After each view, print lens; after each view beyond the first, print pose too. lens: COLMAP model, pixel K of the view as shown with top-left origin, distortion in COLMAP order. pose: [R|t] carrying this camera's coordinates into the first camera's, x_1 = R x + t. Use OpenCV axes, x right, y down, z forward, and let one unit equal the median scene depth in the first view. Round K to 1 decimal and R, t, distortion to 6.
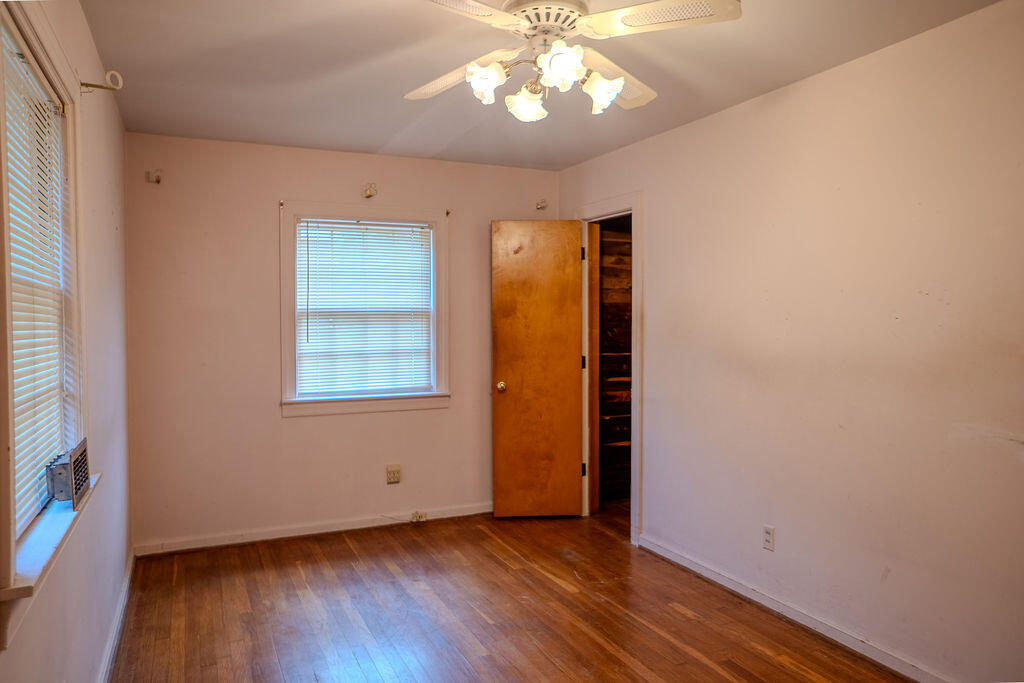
lens RADIAL K [[694.9, 0, 509.2], [0, 694.9, 339.6], [0, 0, 1]] dist [-0.075013, 0.091026]
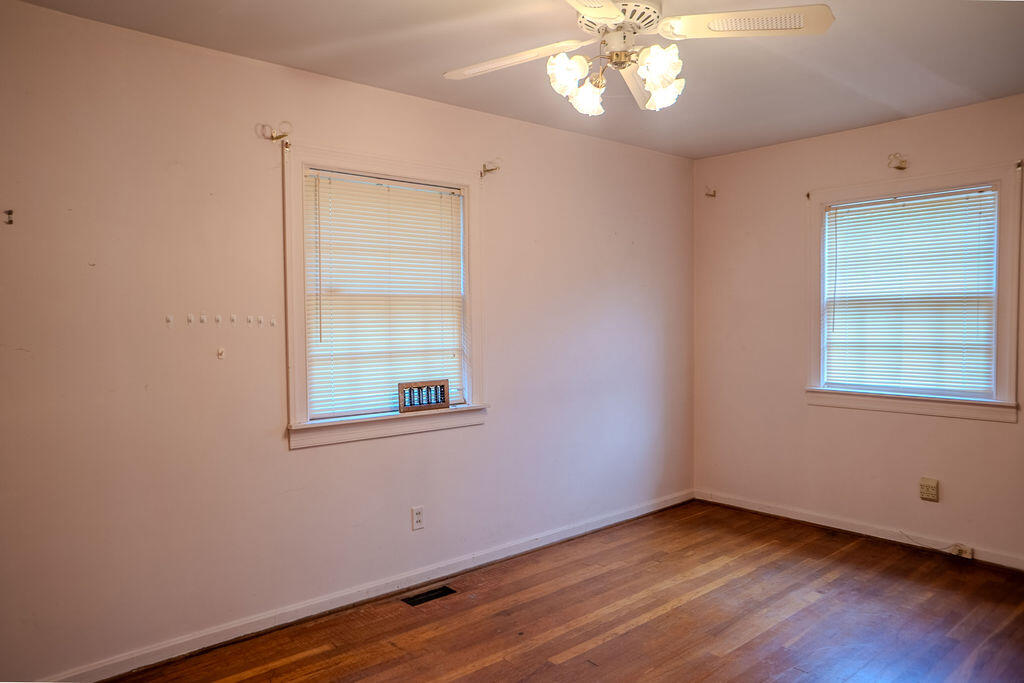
lens RADIAL K [[694.9, 0, 509.2], [0, 694.9, 339.6], [0, 0, 1]] dist [-0.075013, 0.091026]
pose [[0.291426, 0.036933, -0.955880, 0.507934], [-0.014054, 0.999312, 0.034326, -0.011902], [0.956490, 0.003430, 0.291745, 0.276232]]
